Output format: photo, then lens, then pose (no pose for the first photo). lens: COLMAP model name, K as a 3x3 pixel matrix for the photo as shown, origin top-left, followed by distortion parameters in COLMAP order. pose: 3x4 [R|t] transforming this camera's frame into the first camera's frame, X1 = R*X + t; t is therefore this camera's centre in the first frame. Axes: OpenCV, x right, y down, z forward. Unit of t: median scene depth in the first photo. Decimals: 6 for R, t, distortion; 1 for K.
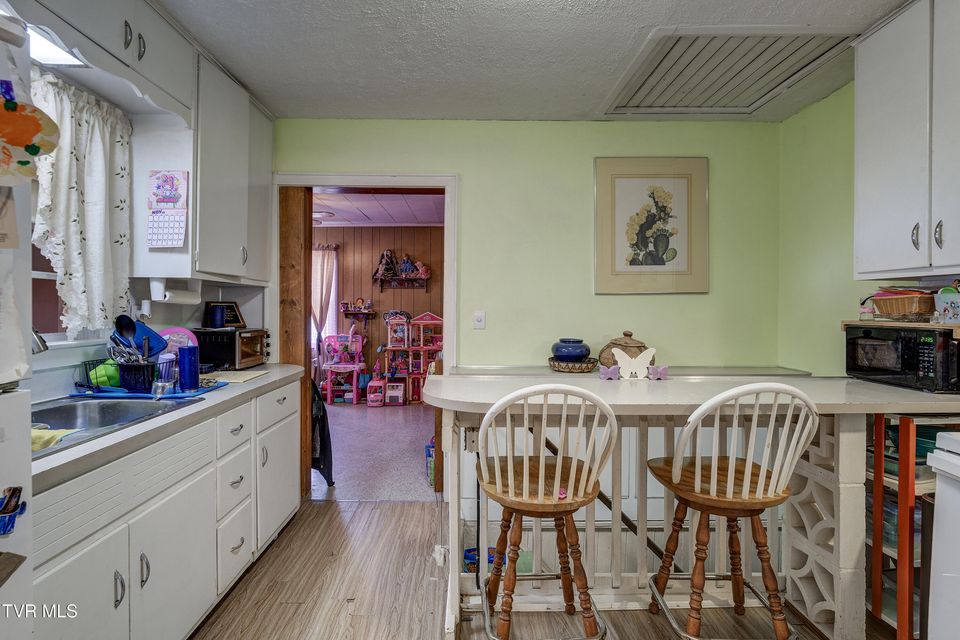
lens RADIAL K [[490.5, 0, 479.0], [0, 490.5, 310.5], [0, 0, 1]] dist [0.001507, 0.000214]
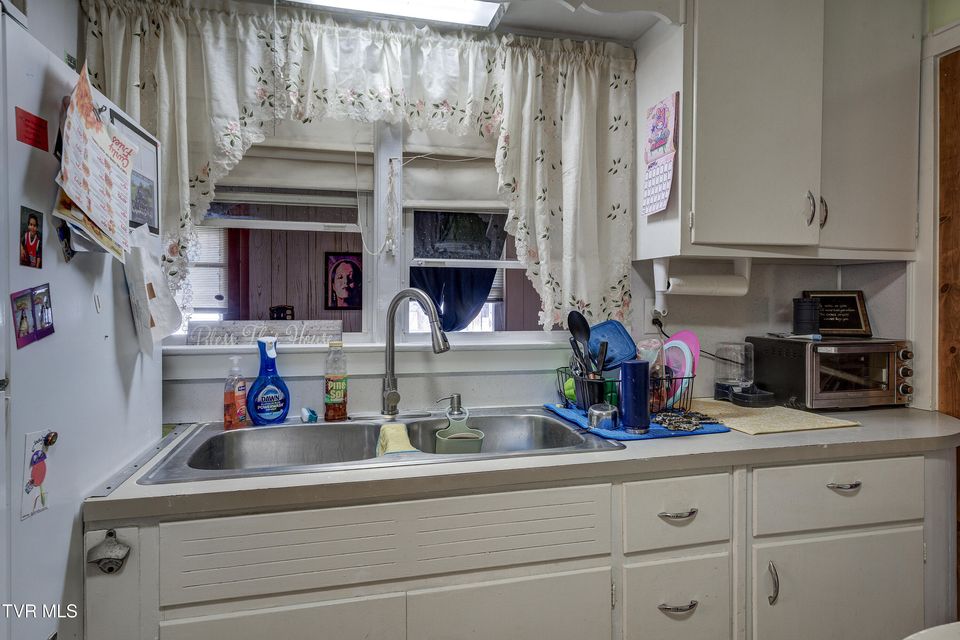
lens RADIAL K [[582.4, 0, 481.5], [0, 582.4, 302.8], [0, 0, 1]] dist [0.002469, 0.002336]
pose [[0.213845, 0.001550, -0.976866, 0.106902], [-0.002773, 0.999996, 0.000980, -0.004008], [0.976864, 0.002499, 0.213848, 0.584814]]
